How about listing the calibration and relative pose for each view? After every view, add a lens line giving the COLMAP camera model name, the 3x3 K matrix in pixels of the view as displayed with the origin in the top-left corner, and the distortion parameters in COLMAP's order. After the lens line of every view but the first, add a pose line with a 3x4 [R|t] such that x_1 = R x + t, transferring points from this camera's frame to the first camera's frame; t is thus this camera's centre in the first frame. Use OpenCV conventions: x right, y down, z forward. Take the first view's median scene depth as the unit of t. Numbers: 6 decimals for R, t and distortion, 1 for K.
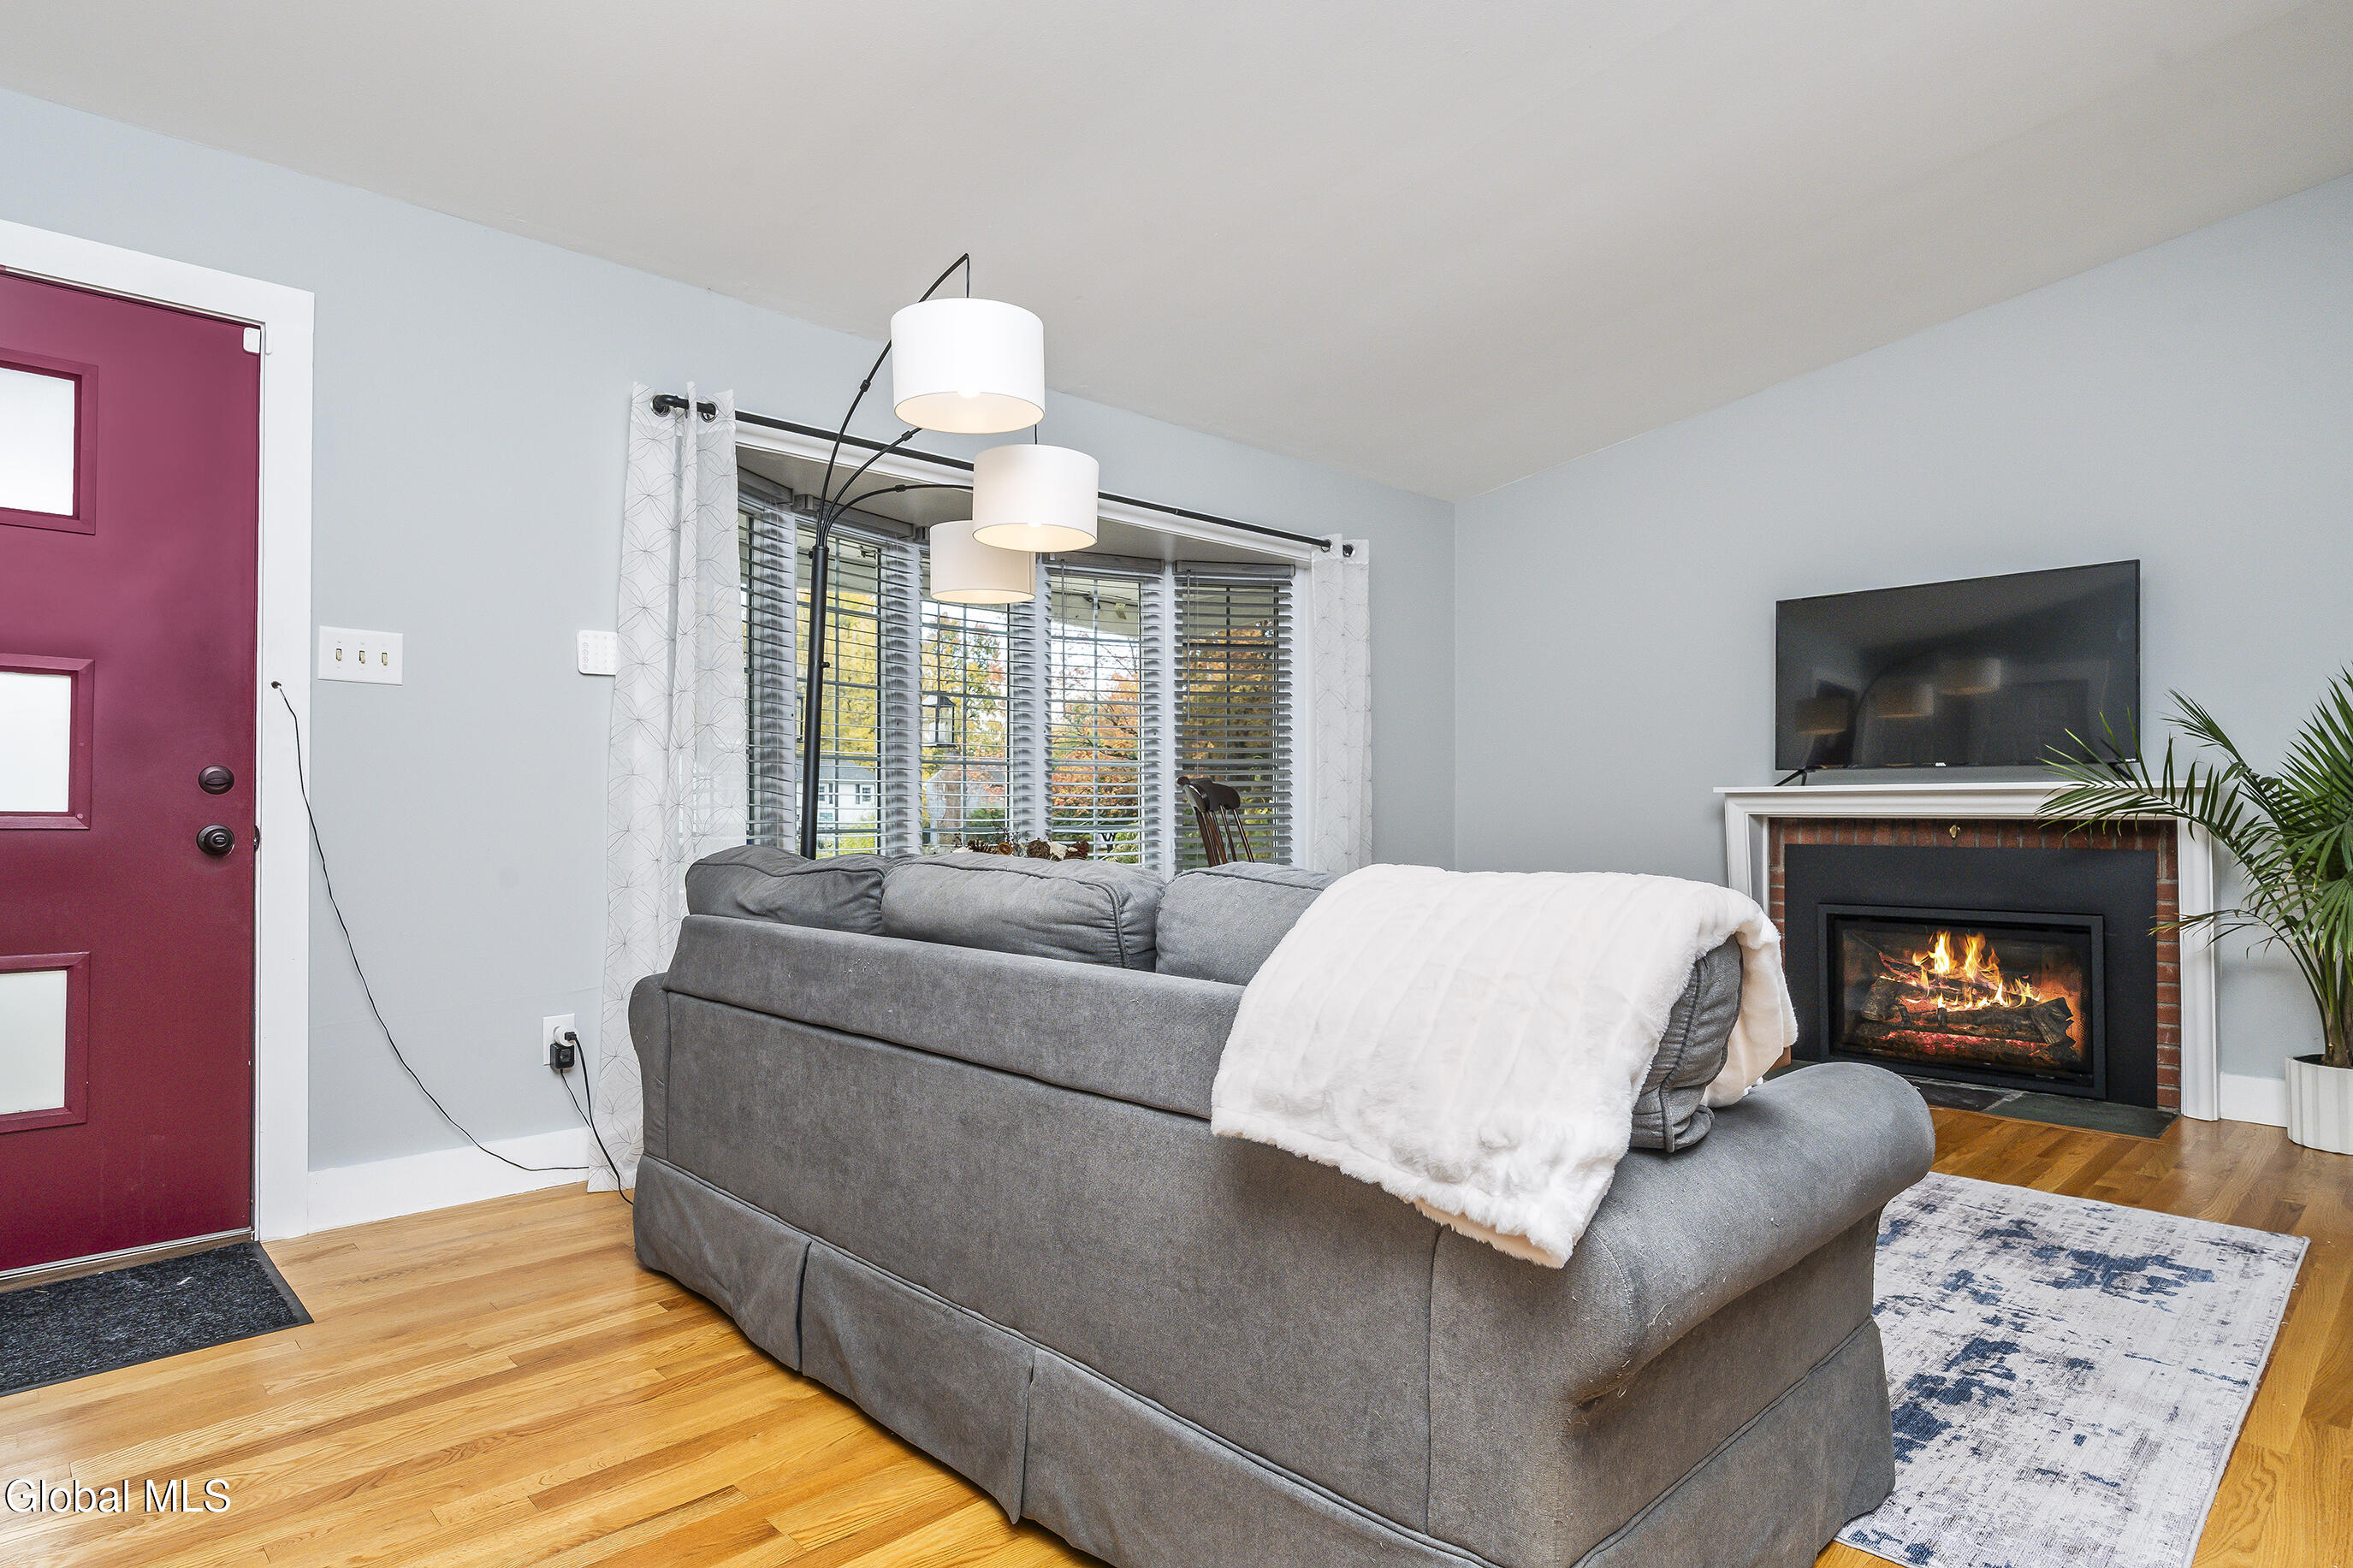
lens RADIAL K [[1285.2, 0, 1183.6], [0, 1285.2, 789.4], [0, 0, 1]] dist [0.000140, 0.000630]
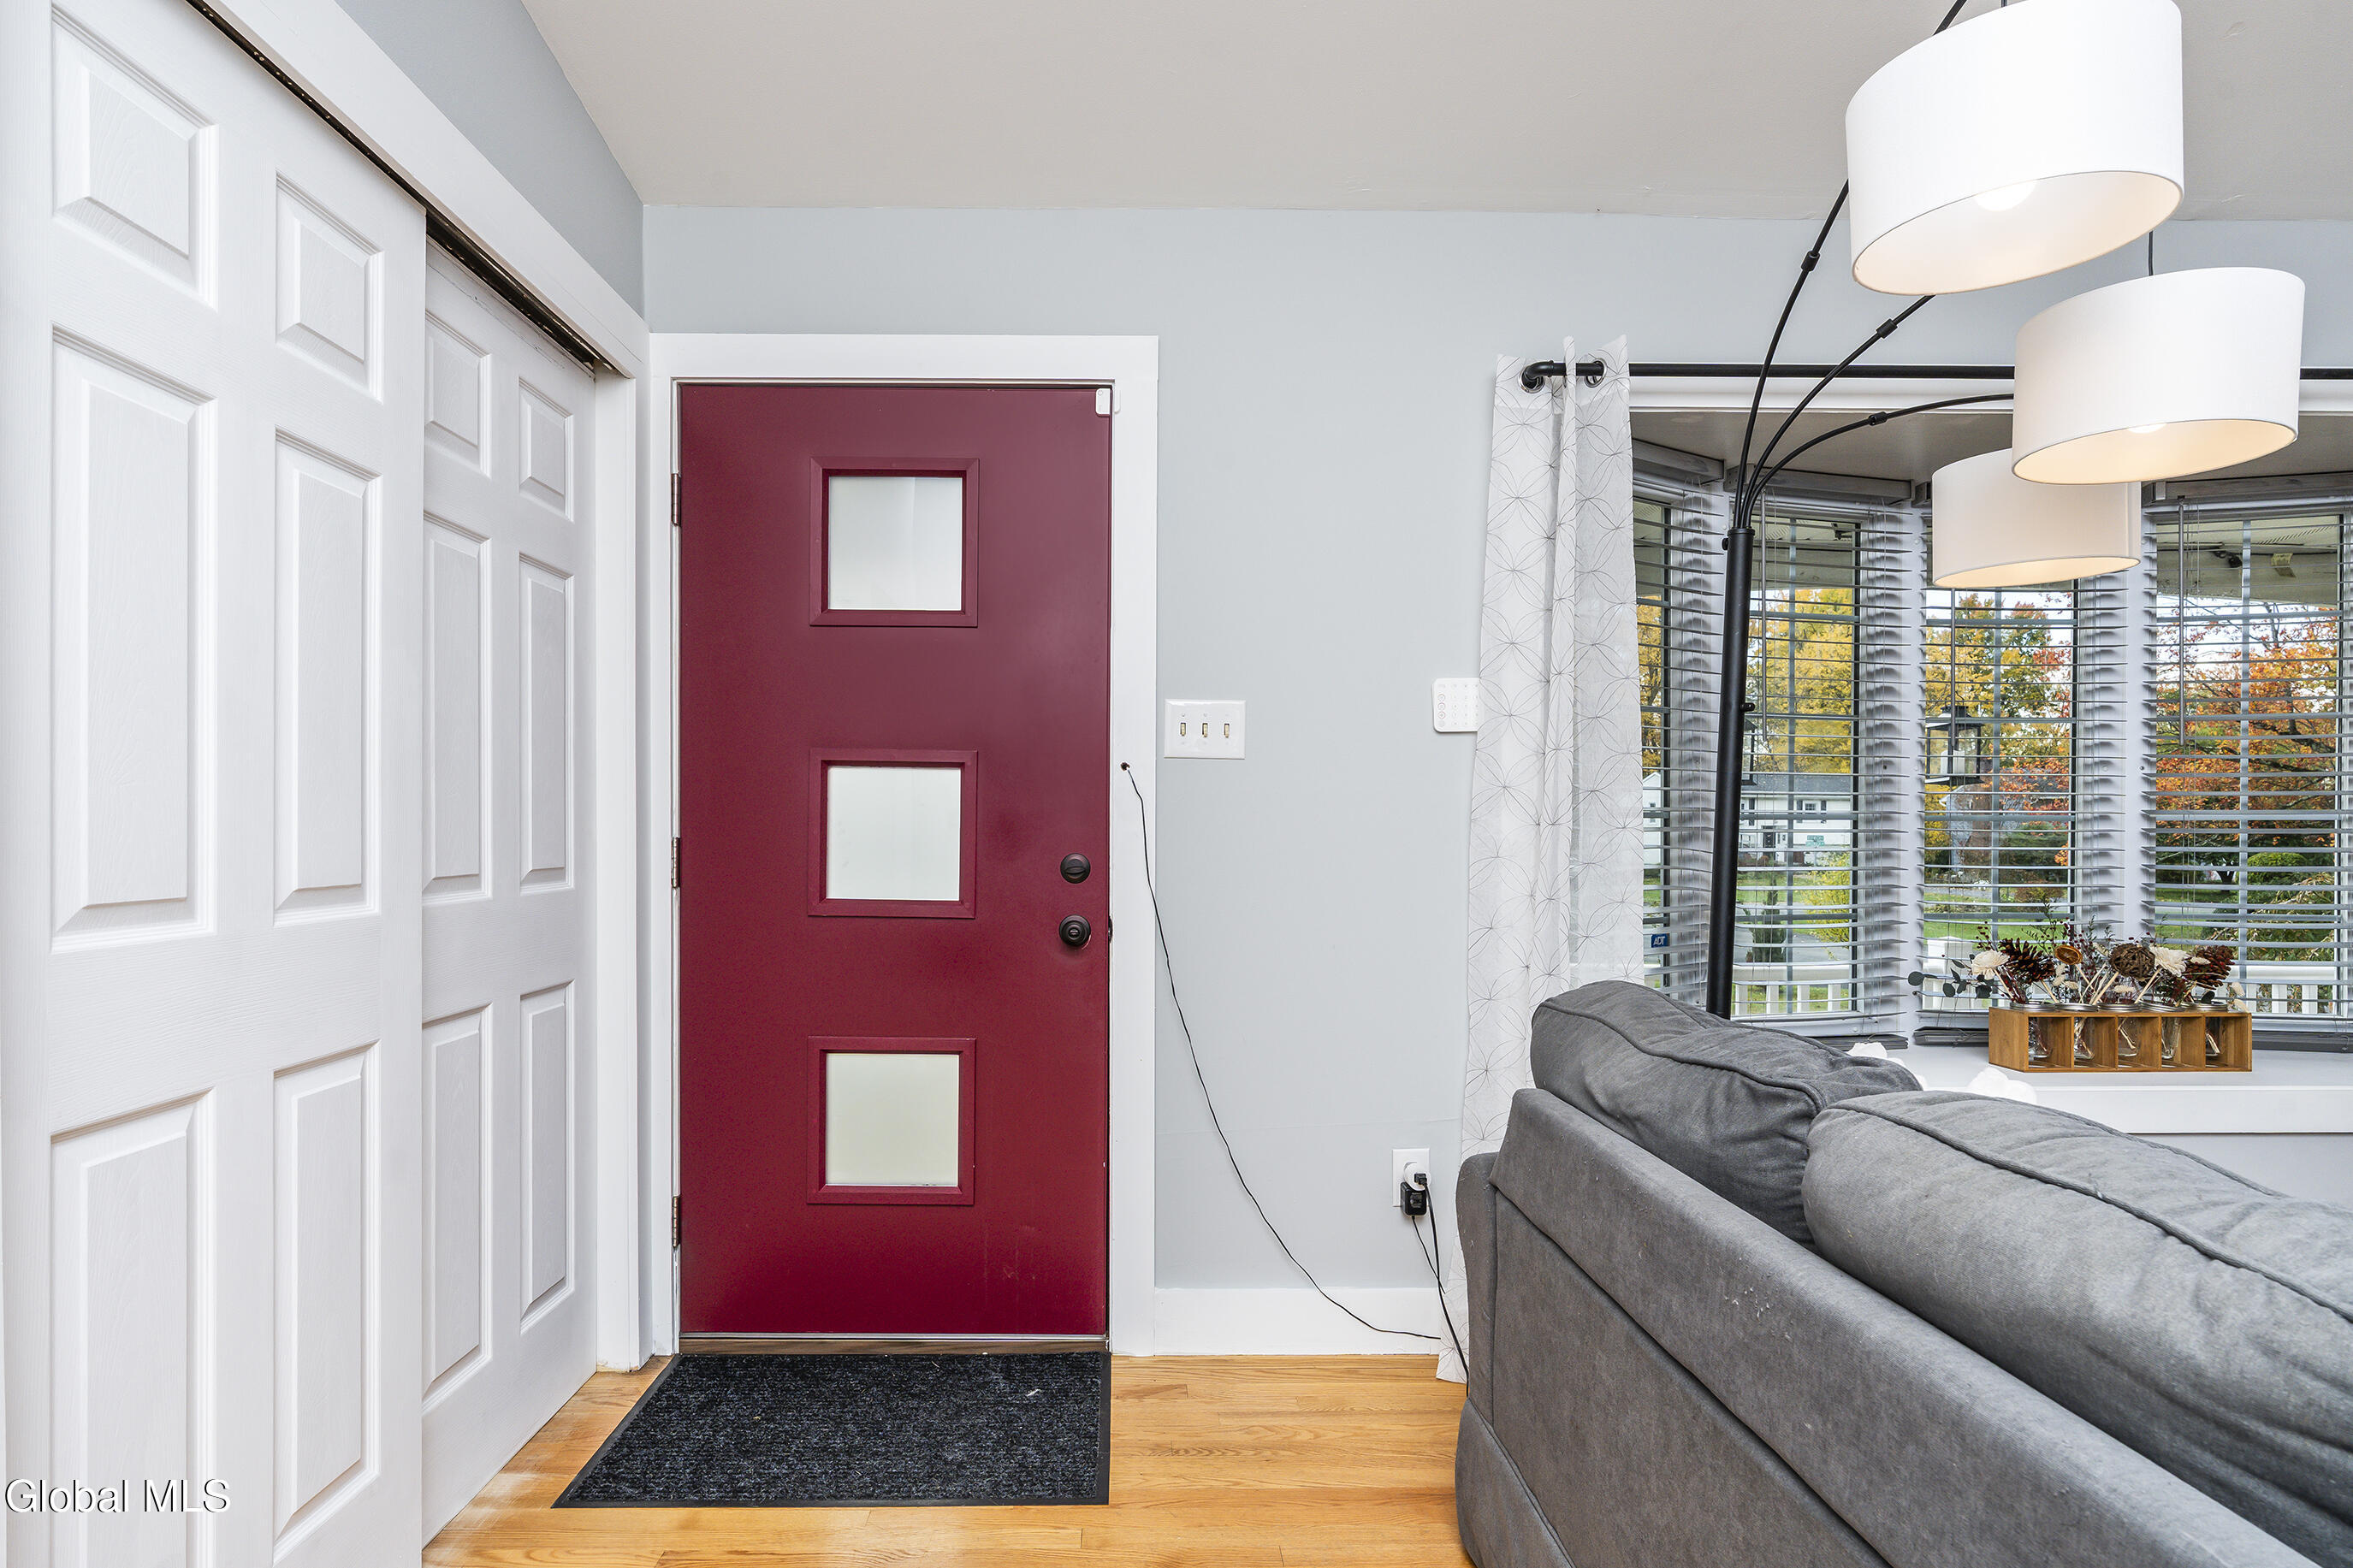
lens RADIAL K [[1287.0, 0, 1134.7], [0, 1287.0, 835.9], [0, 0, 1]] dist [-0.005242, 0.000074]
pose [[0.724250, 0.010551, -0.689457, -0.047107], [0.006554, 0.999732, 0.022184, -0.045487], [0.689506, -0.020586, 0.723987, 0.287990]]
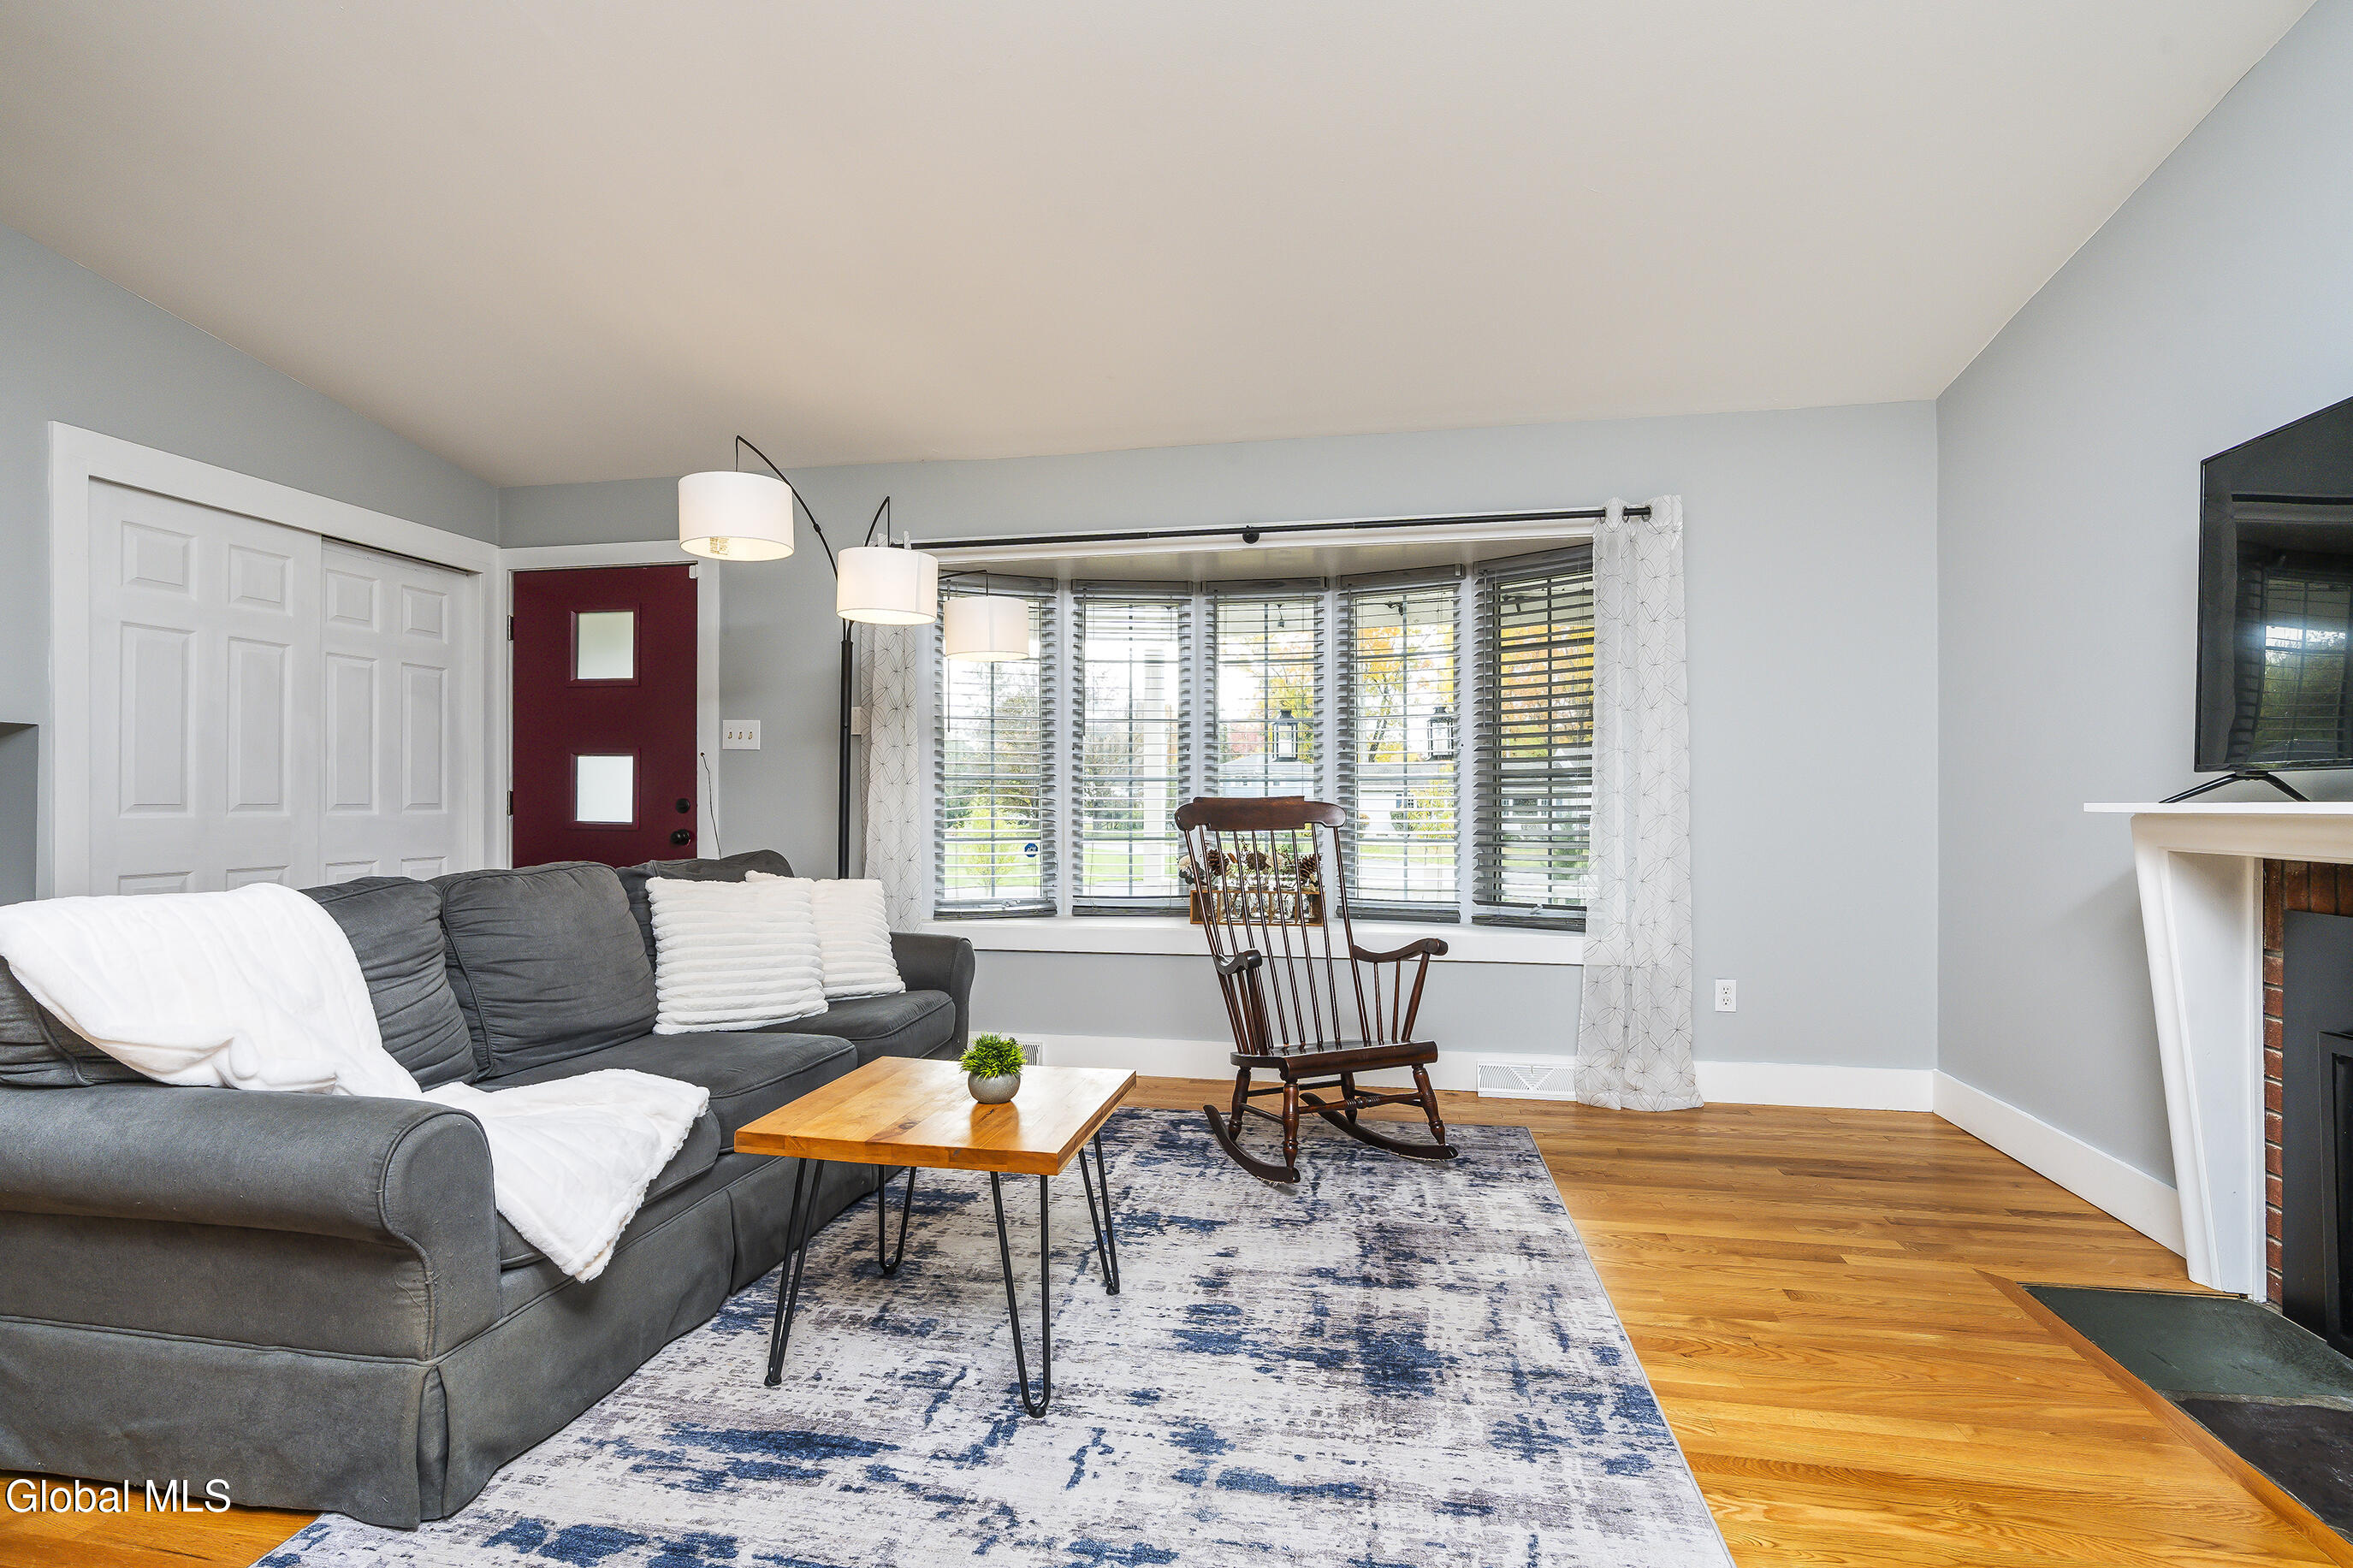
lens RADIAL K [[1128.8, 0, 1168.0], [0, 1128.8, 798.9], [0, 0, 1]] dist [-0.002604, 0.000554]
pose [[0.565163, -0.000213, -0.824979, 0.912245], [0.010317, 0.999924, 0.006810, -0.018720], [0.824915, -0.012360, 0.565122, 0.562471]]
